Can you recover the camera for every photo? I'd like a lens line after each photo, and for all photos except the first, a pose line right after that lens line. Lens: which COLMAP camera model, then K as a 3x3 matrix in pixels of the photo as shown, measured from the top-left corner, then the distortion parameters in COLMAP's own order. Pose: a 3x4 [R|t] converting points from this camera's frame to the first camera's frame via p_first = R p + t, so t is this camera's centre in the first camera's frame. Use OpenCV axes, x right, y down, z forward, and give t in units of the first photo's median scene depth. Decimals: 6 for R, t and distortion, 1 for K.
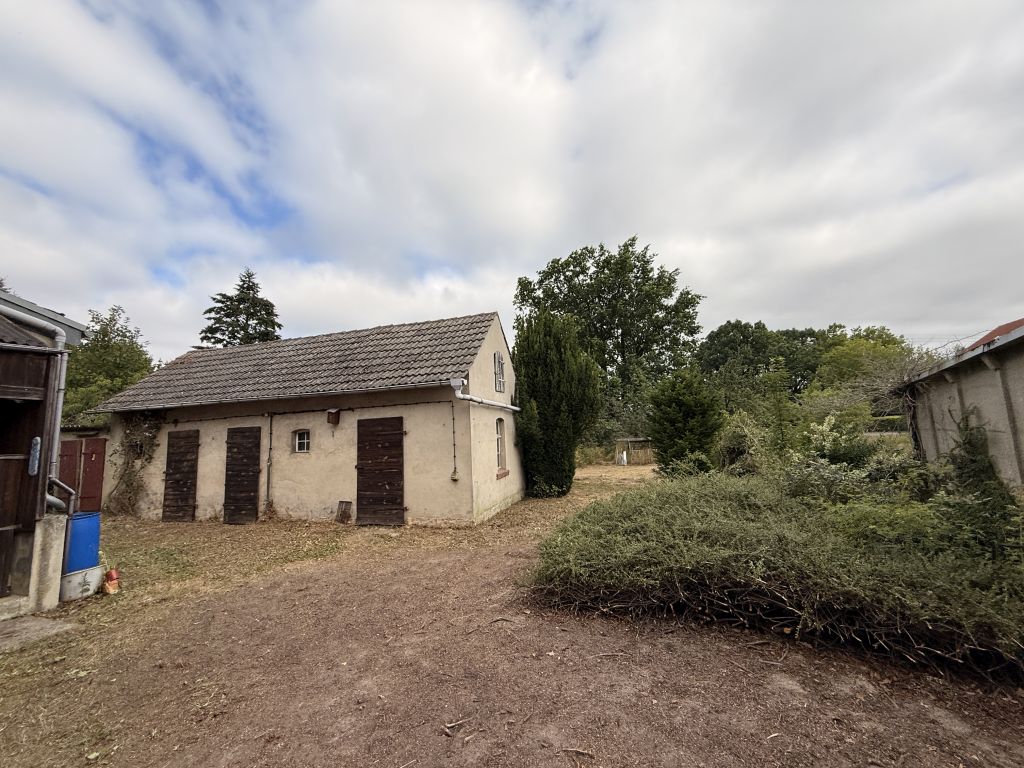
lens RADIAL K [[409.2, 0, 513.3], [0, 409.2, 387.3], [0, 0, 1]] dist [0.002207, -0.000012]
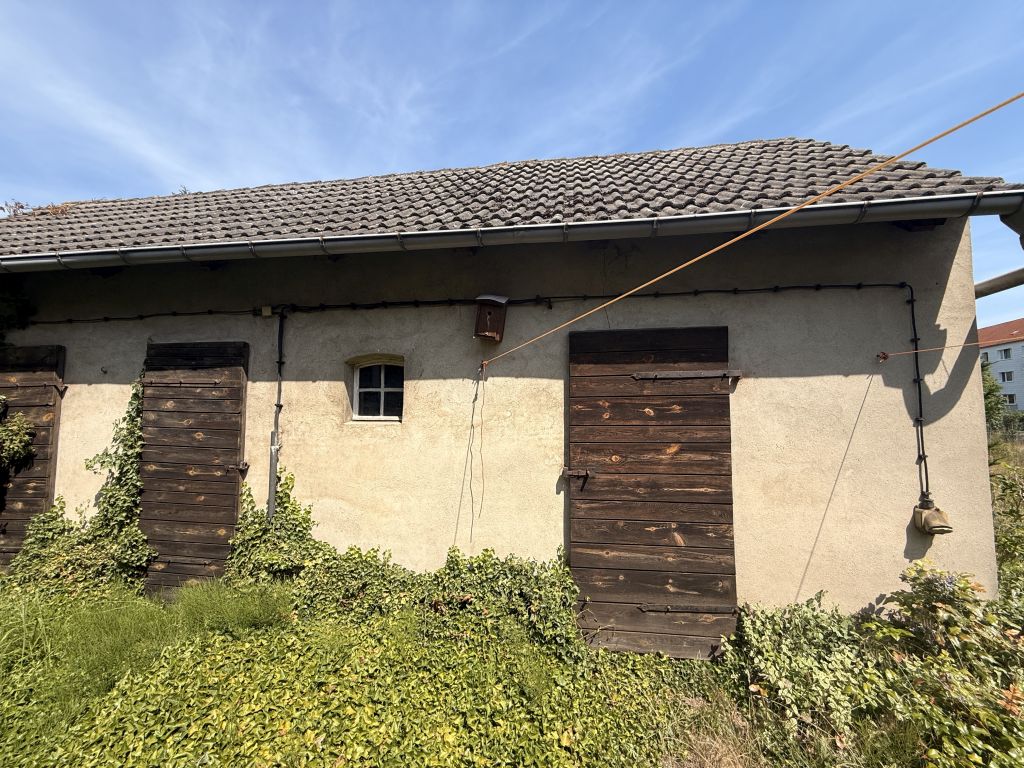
lens RADIAL K [[409.2, 0, 511.3], [0, 409.2, 383.1], [0, 0, 1]] dist [0.002207, -0.000012]
pose [[0.992543, 0.053418, 0.109570, -0.442968], [-0.059361, 0.996896, 0.051714, 0.102155], [-0.106468, -0.057832, 0.992633, 0.642837]]
